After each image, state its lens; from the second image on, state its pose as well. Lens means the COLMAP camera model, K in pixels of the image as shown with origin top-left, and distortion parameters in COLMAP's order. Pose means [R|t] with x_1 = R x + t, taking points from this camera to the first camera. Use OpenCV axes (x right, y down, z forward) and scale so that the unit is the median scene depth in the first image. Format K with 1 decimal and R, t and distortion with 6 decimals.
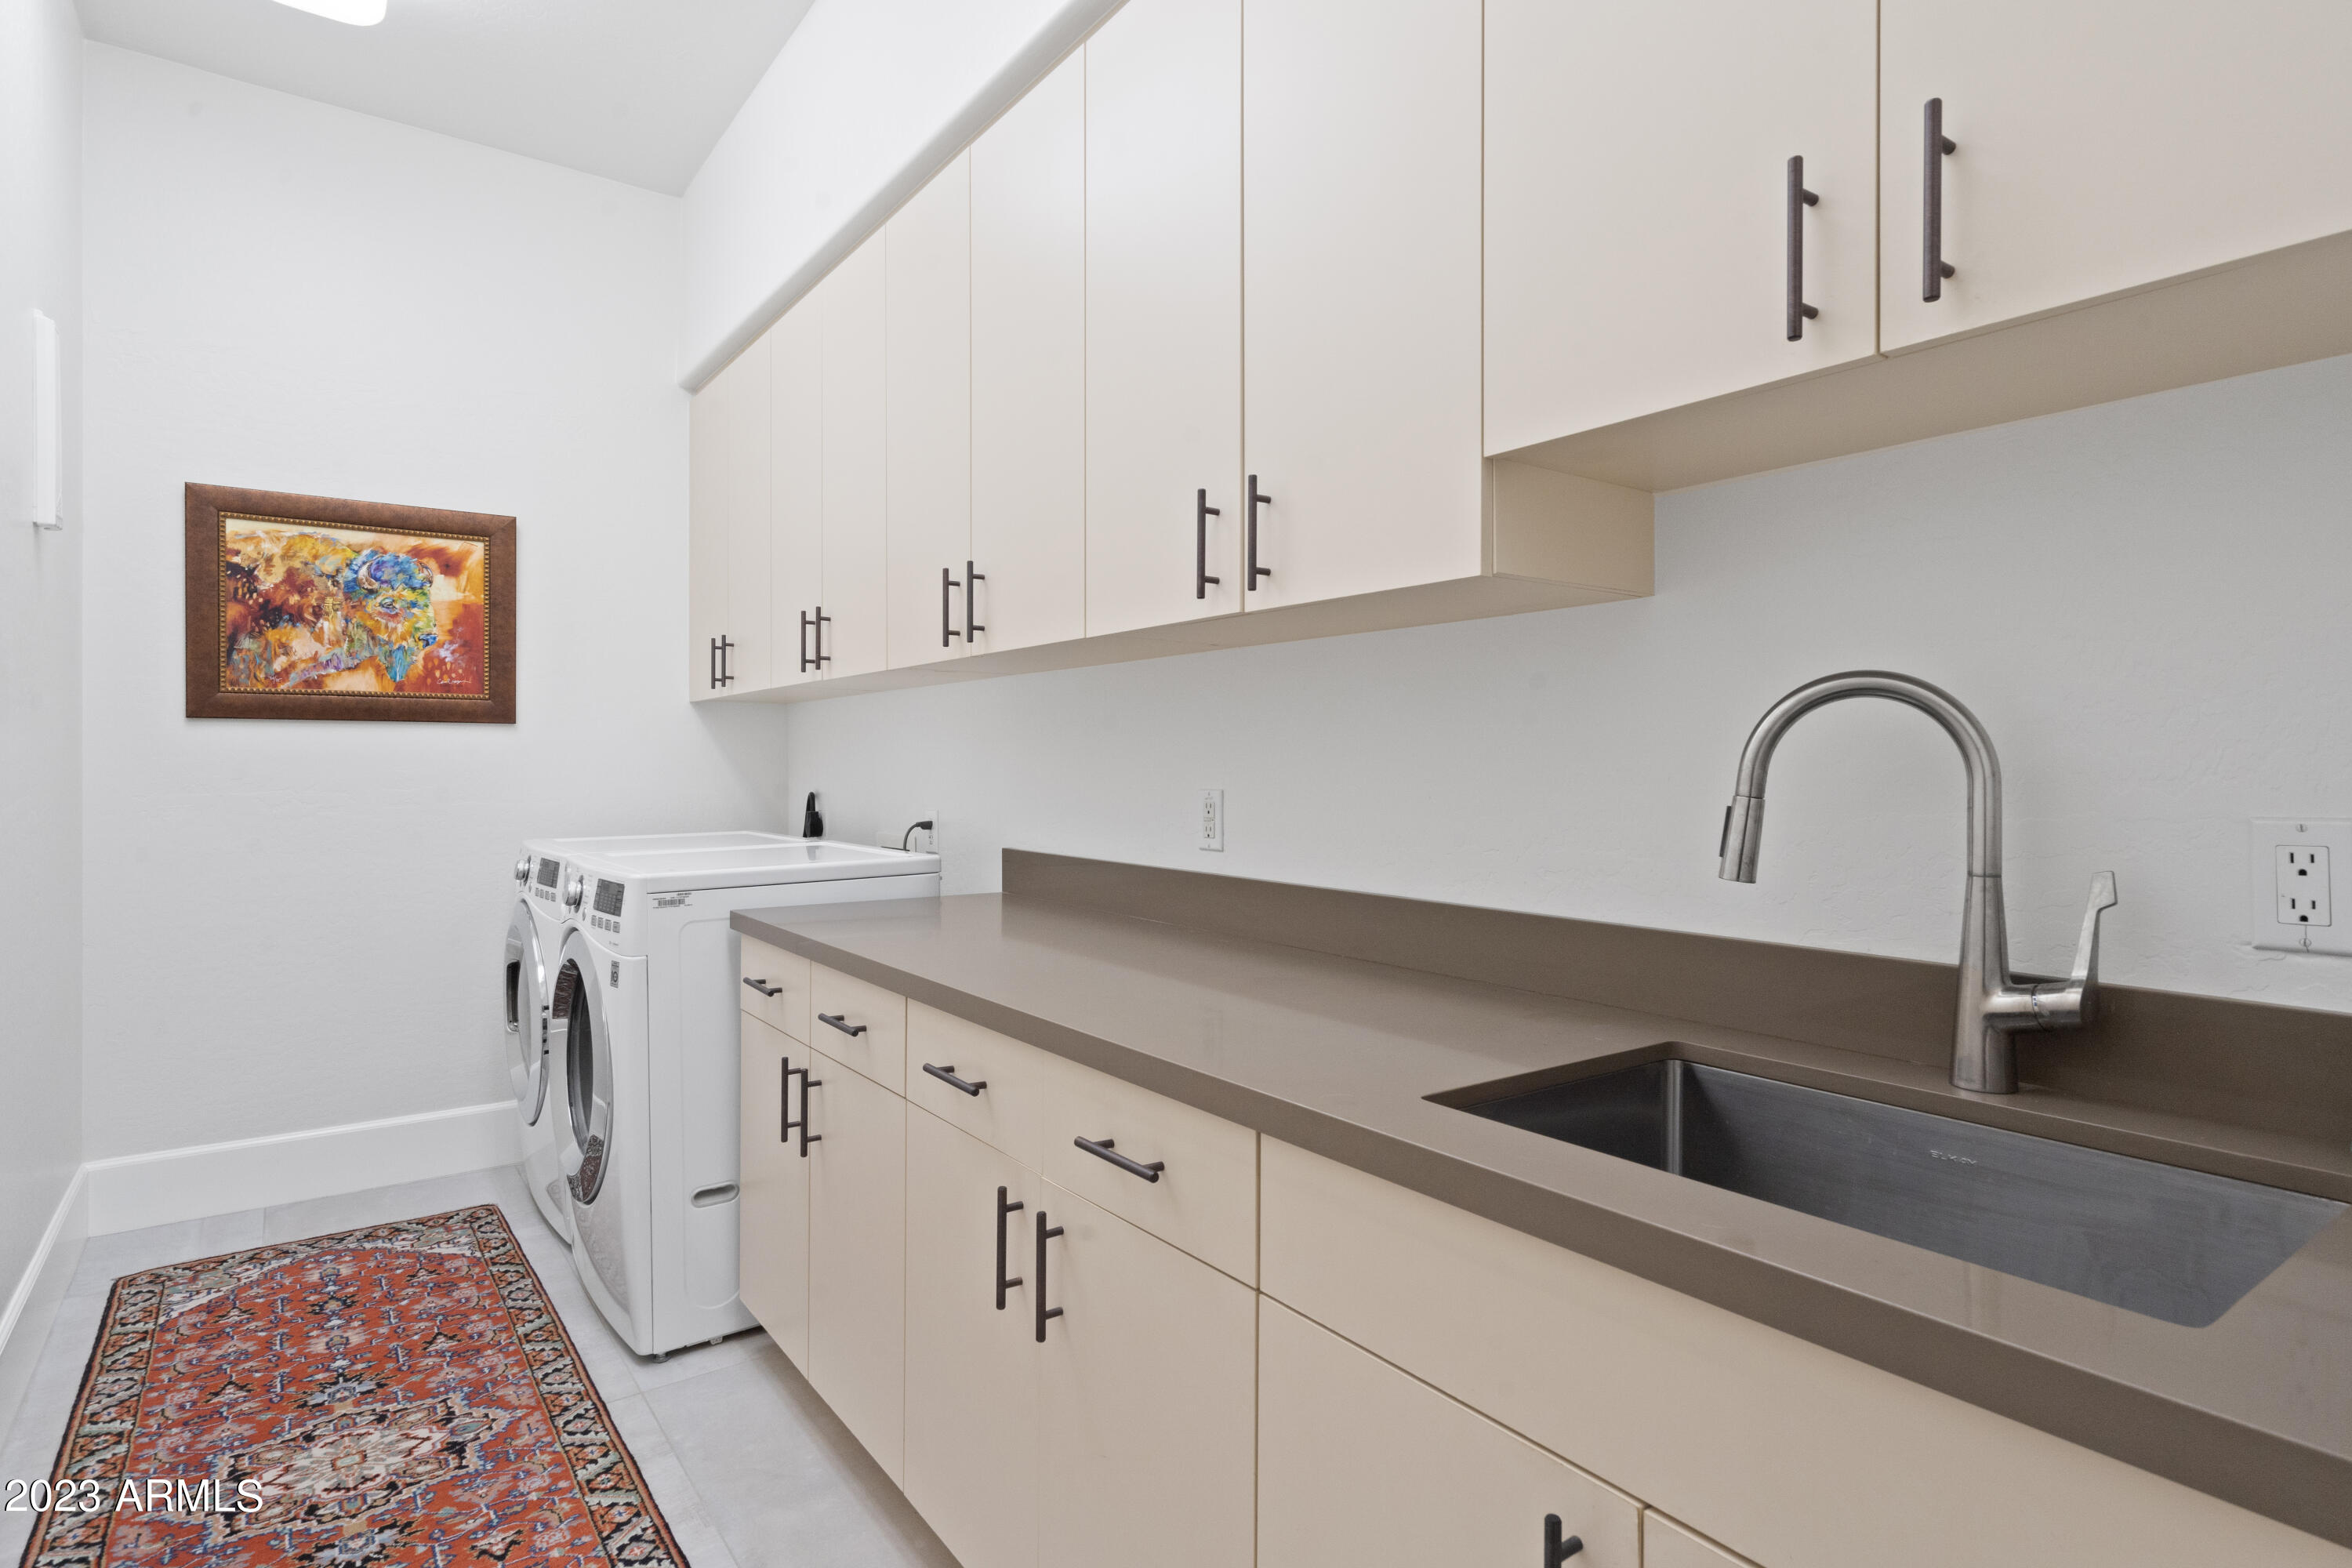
lens RADIAL K [[1208.0, 0, 1151.4], [0, 1208.0, 766.7], [0, 0, 1]] dist [0.007647, -0.007043]
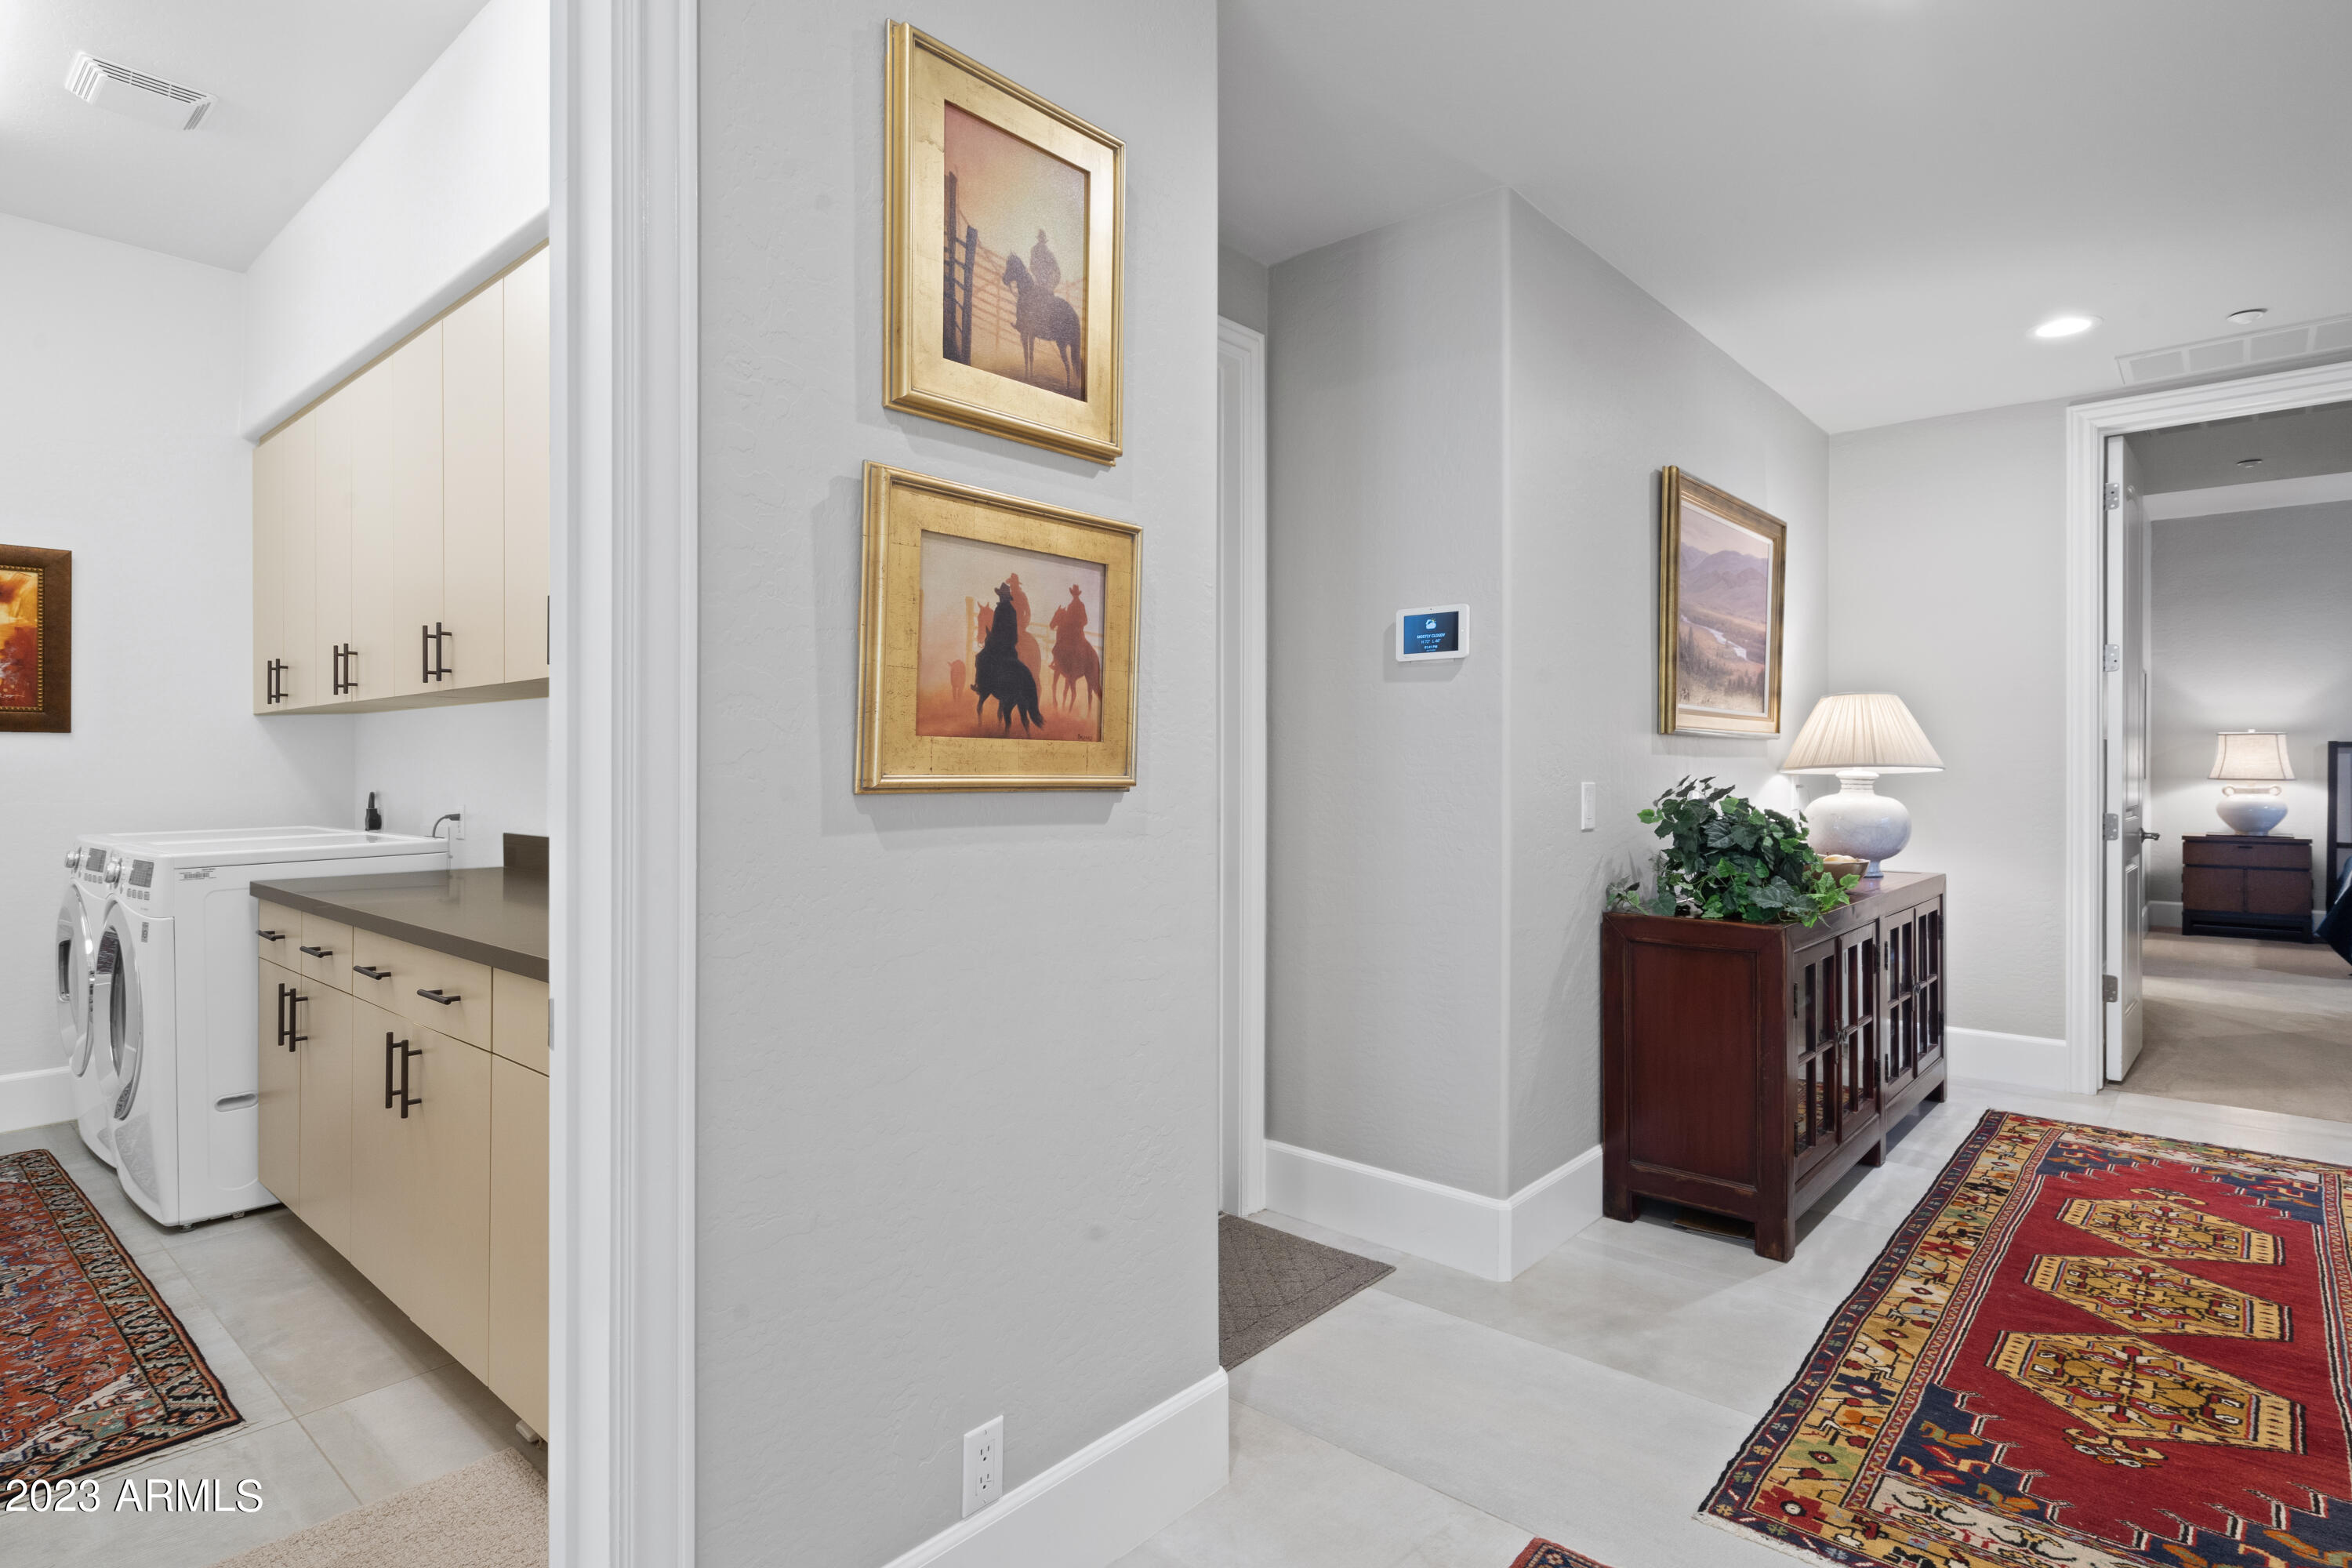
lens RADIAL K [[1208.0, 0, 1190.7], [0, 1208.0, 773.3], [0, 0, 1]] dist [0.007647, -0.007043]
pose [[0.972224, -0.001048, 0.234050, 0.294436], [0.001235, 0.999999, -0.000652, 0.004789], [-0.234049, 0.000923, 0.972224, -0.445528]]
